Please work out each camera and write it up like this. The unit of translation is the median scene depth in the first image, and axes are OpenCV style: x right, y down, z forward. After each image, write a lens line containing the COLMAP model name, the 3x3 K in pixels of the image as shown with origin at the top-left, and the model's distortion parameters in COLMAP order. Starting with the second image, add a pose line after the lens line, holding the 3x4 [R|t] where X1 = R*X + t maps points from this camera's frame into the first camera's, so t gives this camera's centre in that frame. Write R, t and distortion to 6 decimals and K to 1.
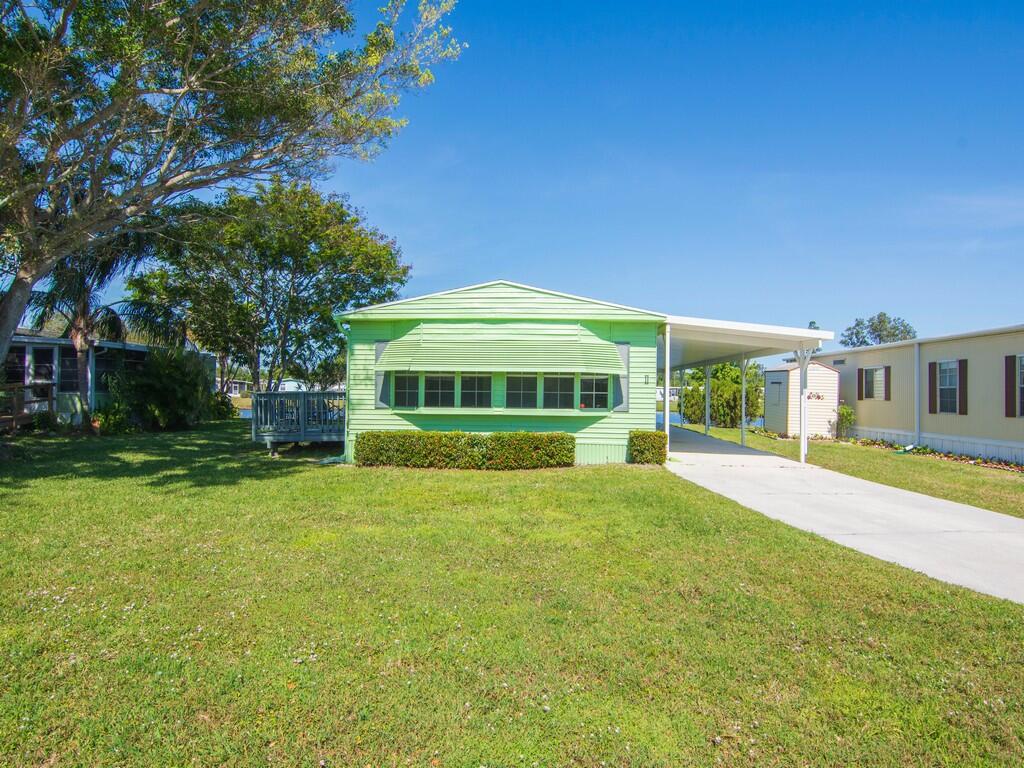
lens RADIAL K [[557.3, 0, 514.5], [0, 557.3, 381.5], [0, 0, 1]] dist [-0.003799, -0.001105]
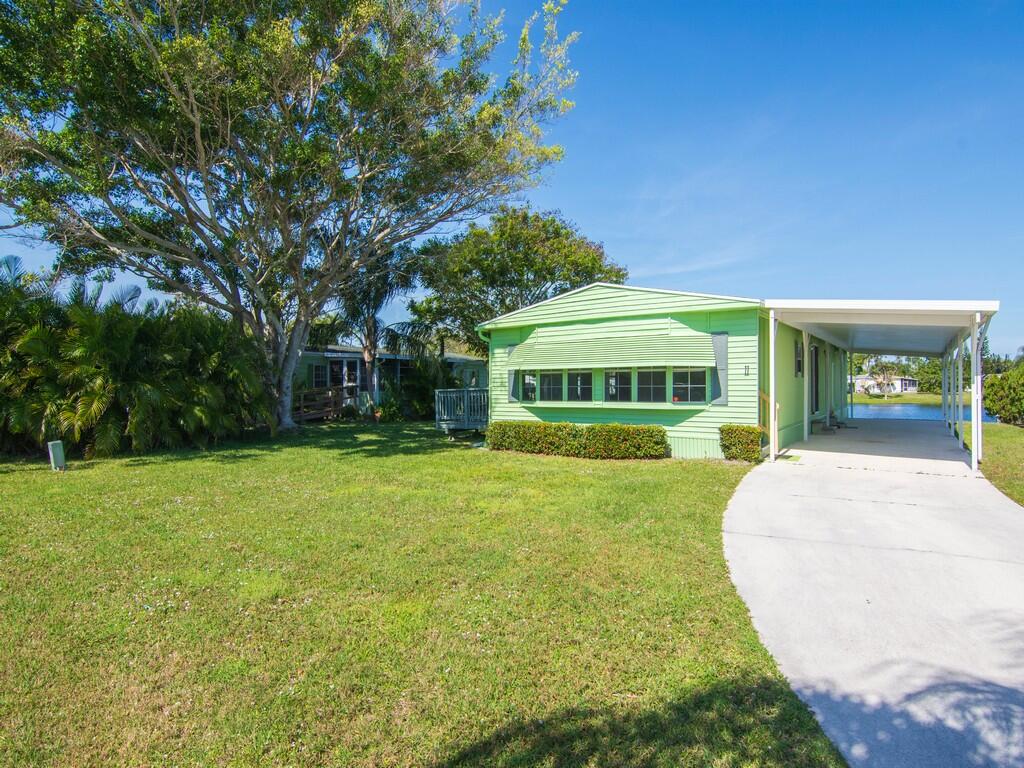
lens RADIAL K [[557.3, 0, 514.5], [0, 557.3, 381.5], [0, 0, 1]] dist [-0.003799, -0.001105]
pose [[0.846318, -0.021831, -0.532231, 0.403634], [0.026077, 0.999660, 0.000463, 0.003959], [0.532040, -0.014270, 0.846599, 0.001980]]
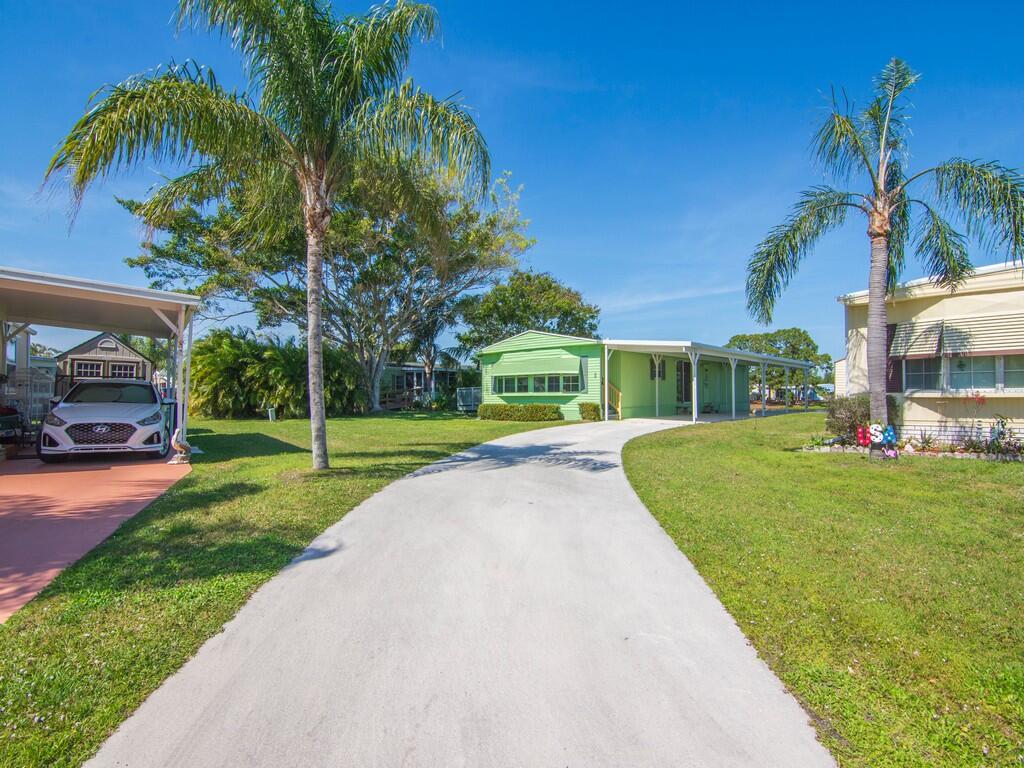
lens RADIAL K [[496.7, 0, 517.9], [0, 496.7, 388.4], [0, 0, 1]] dist [-0.000609, 0.001137]
pose [[0.770386, -0.026229, -0.637038, 1.087684], [0.025752, 0.999618, -0.010014, 0.049314], [0.637057, -0.008690, 0.770768, -0.435427]]
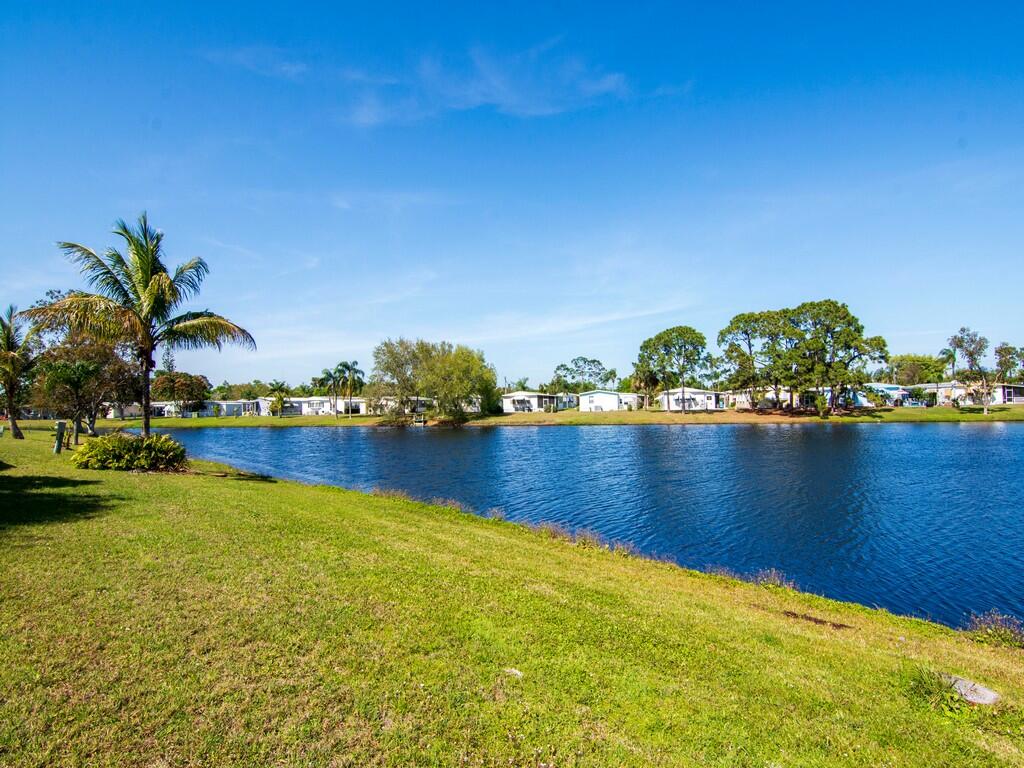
lens RADIAL K [[494.9, 0, 514.9], [0, 494.9, 386.1], [0, 0, 1]] dist [-0.003800, -0.013068]
pose [[0.754882, -0.050614, -0.653905, 0.294278], [0.040949, 0.998710, -0.030031, 0.059064], [0.654581, -0.004106, 0.755980, 2.521815]]
